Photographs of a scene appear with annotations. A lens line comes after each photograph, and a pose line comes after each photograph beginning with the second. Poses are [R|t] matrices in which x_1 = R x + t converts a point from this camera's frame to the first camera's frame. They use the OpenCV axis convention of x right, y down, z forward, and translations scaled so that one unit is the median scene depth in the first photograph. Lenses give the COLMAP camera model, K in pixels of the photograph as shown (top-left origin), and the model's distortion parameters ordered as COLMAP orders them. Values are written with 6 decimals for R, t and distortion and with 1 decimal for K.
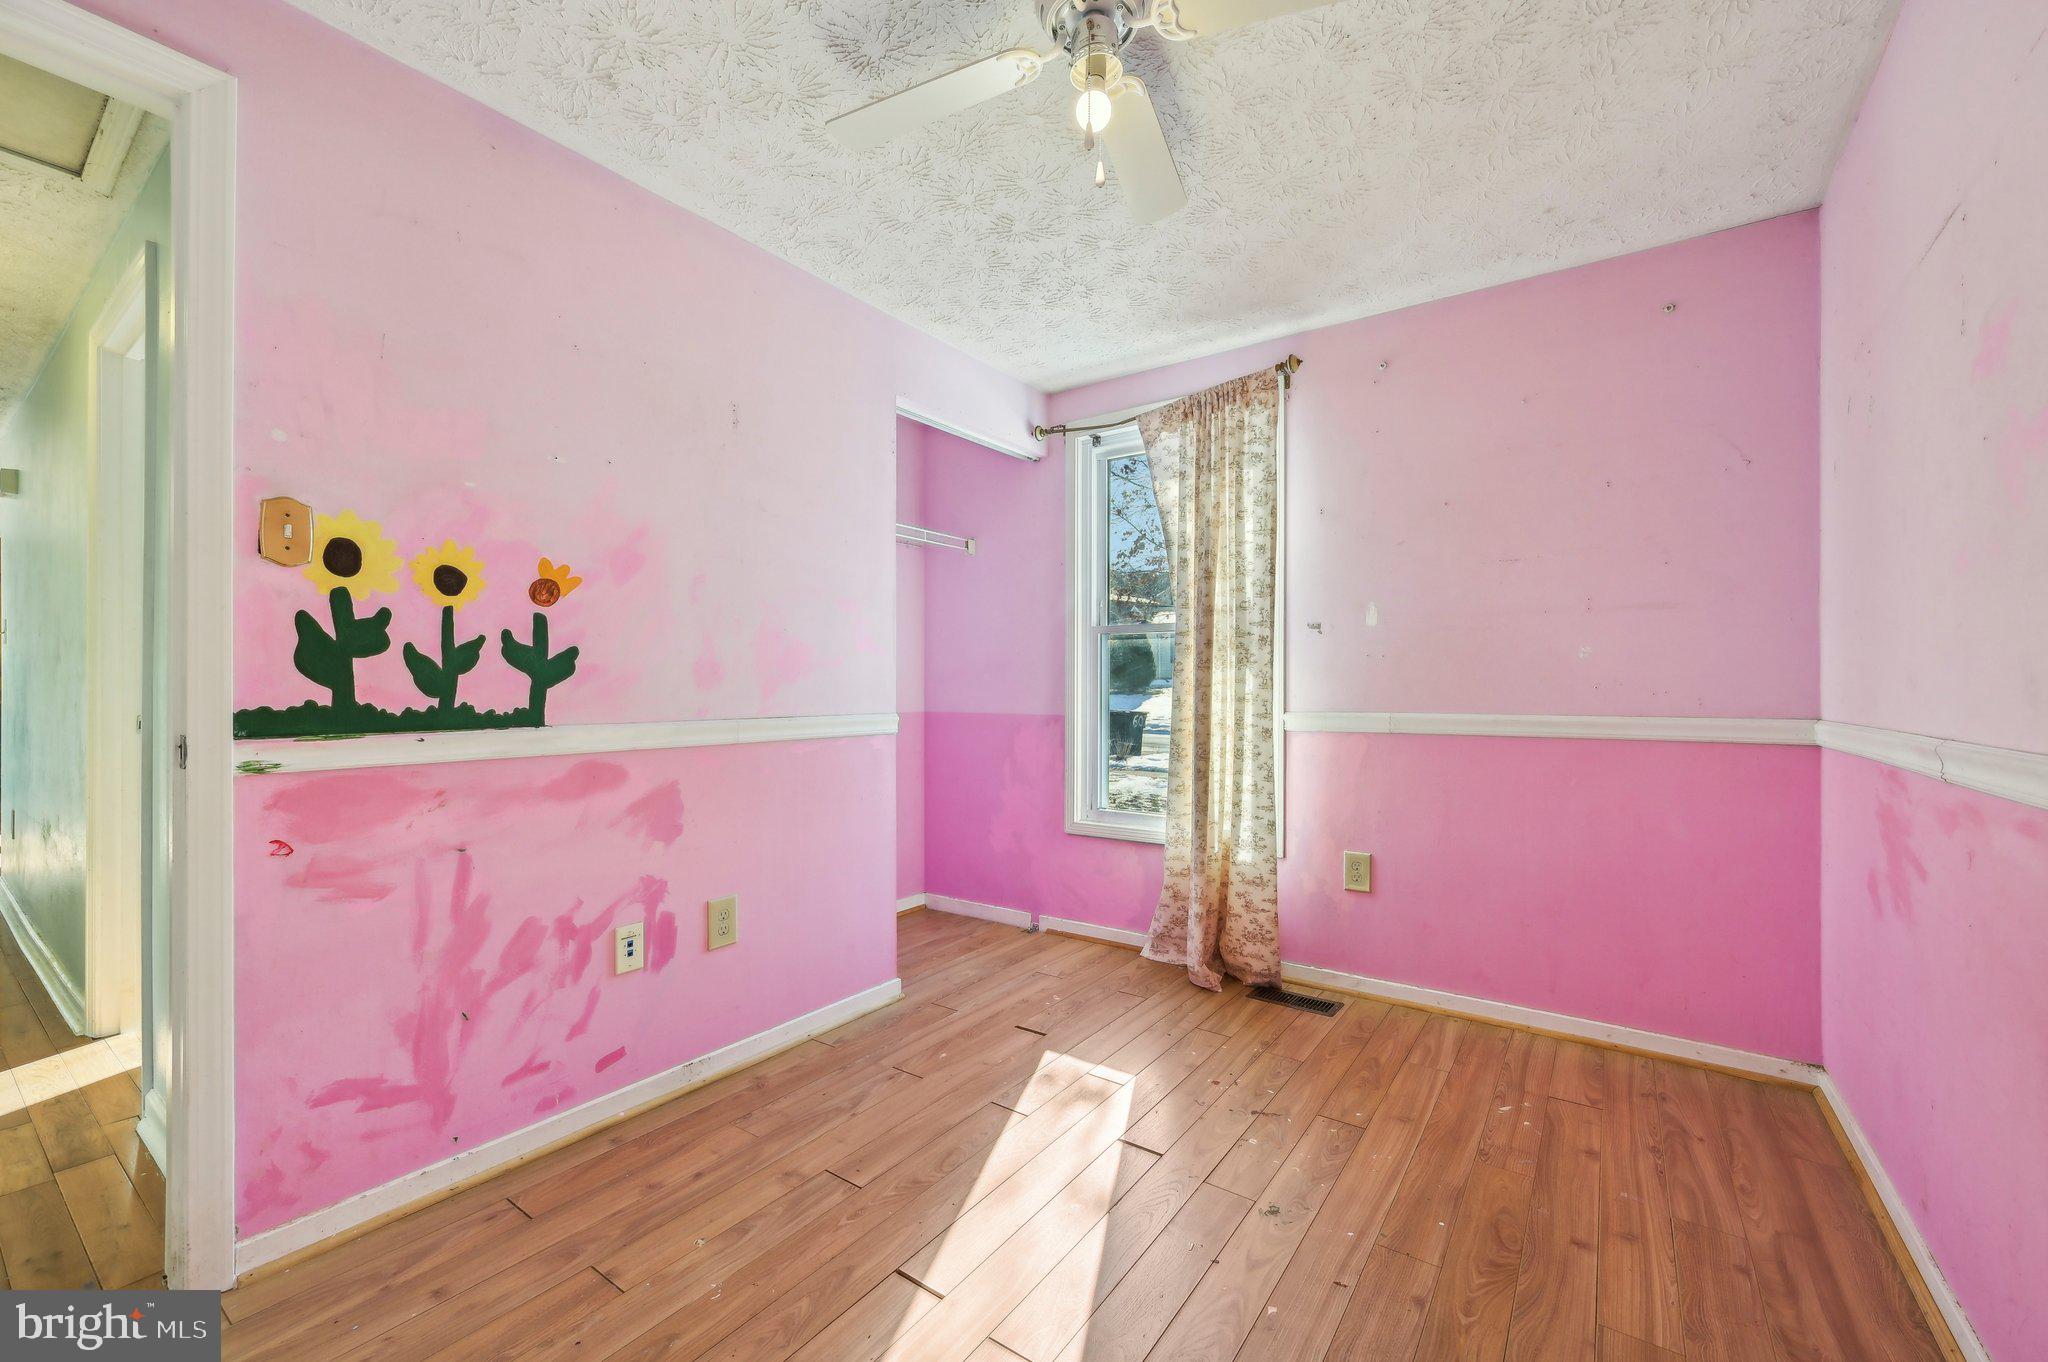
lens RADIAL K [[830.7, 0, 1035.1], [0, 830.7, 685.9], [0, 0, 1]] dist [0.001819, -0.000682]
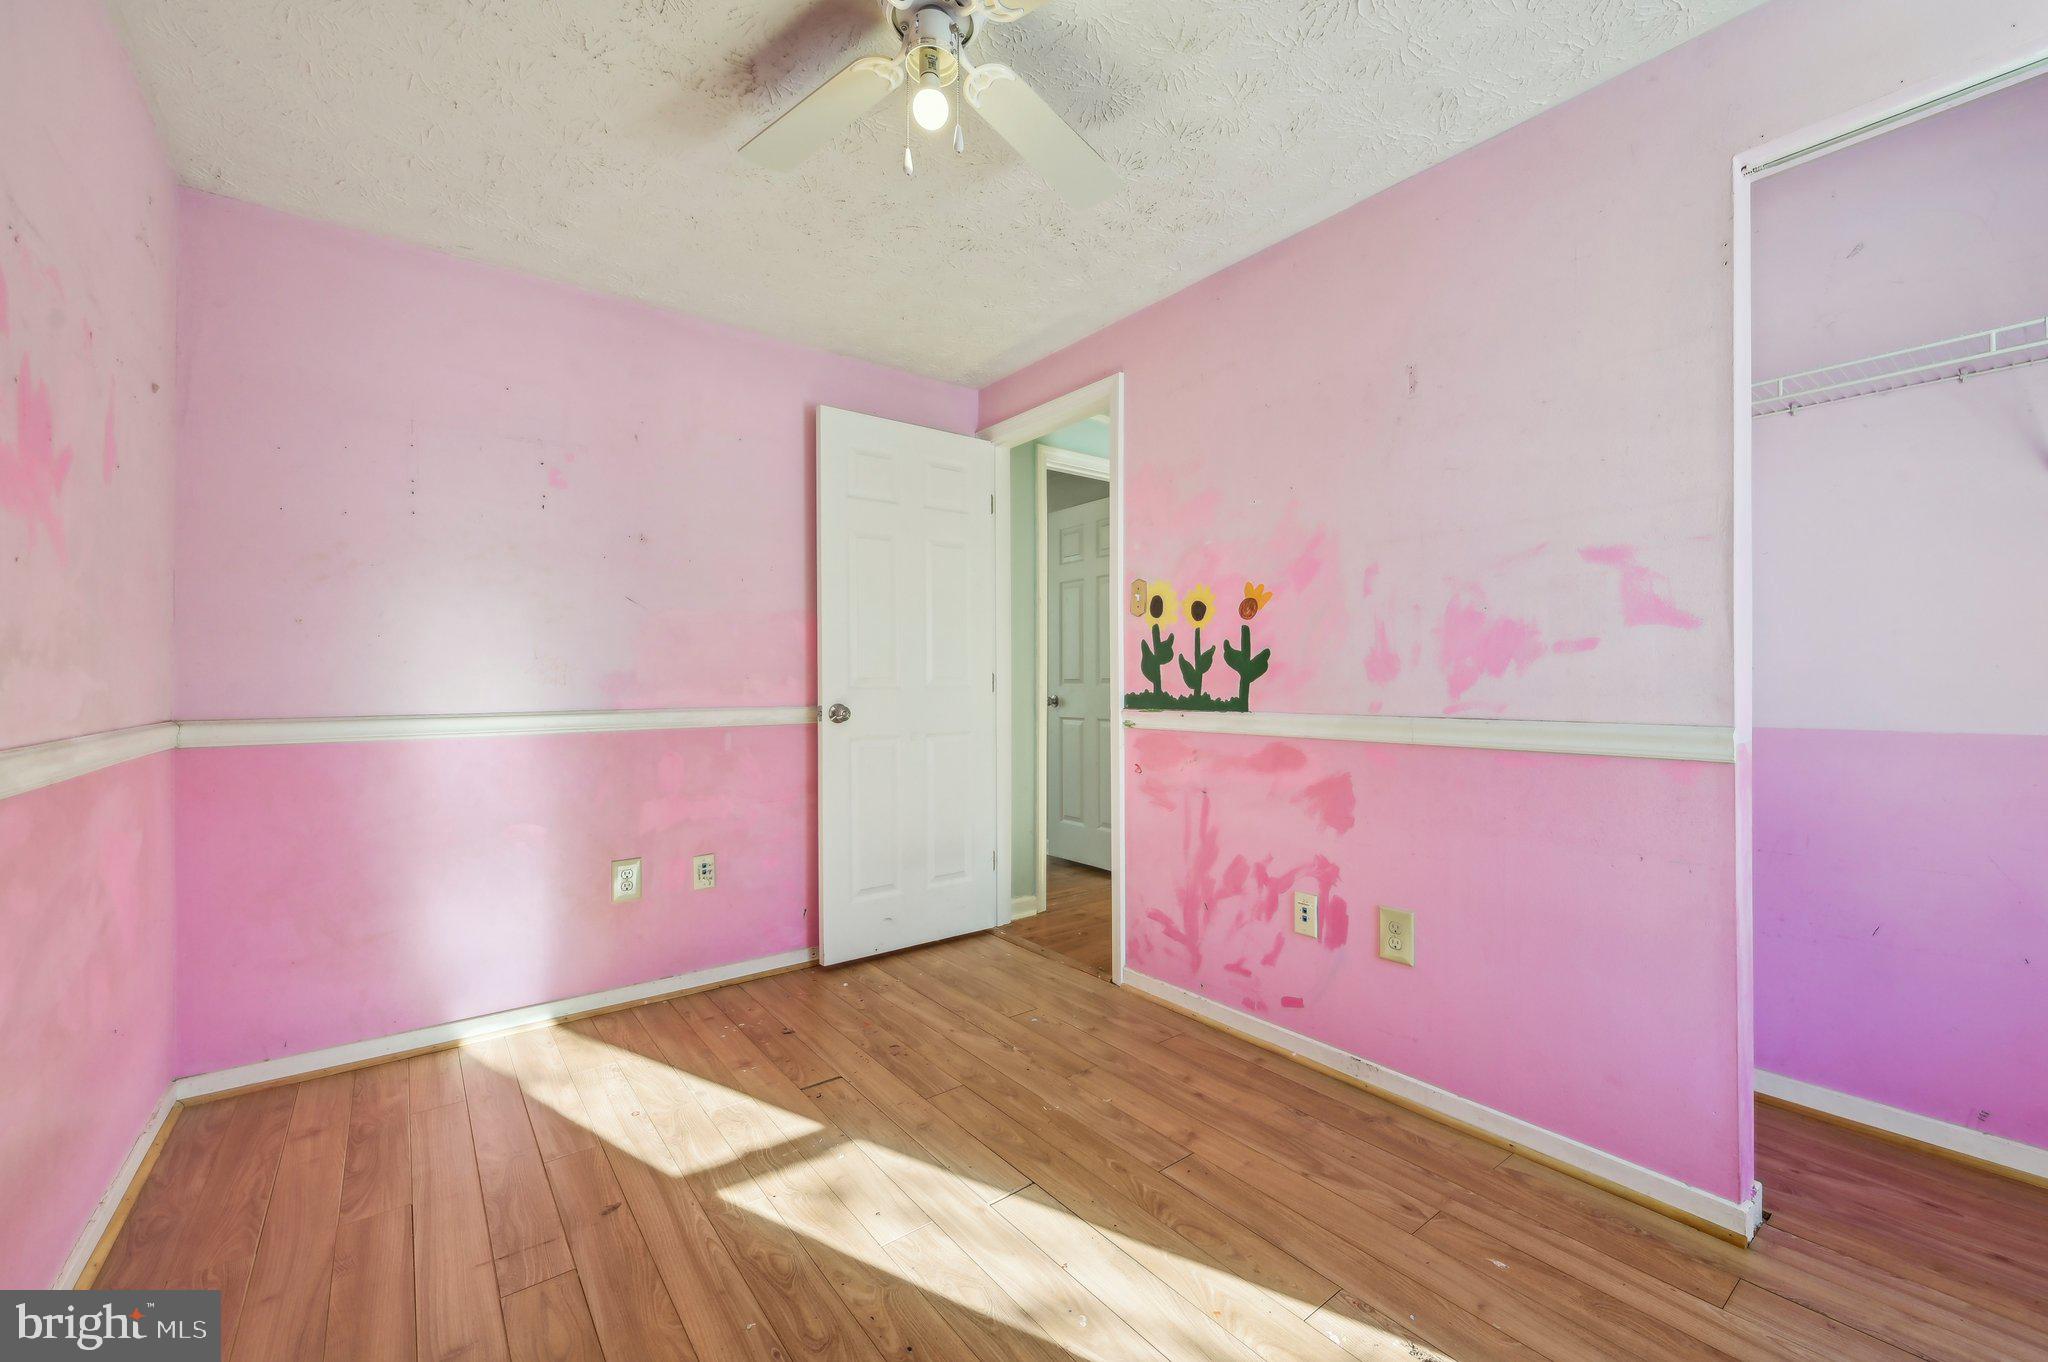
lens RADIAL K [[830.7, 0, 1037.9], [0, 830.7, 682.7], [0, 0, 1]] dist [0.001819, -0.000682]
pose [[-0.292003, 0.000961, -0.956417, 0.772471], [0.004857, 0.999988, -0.000478, 0.001982], [0.956405, -0.004785, -0.292004, 1.102614]]
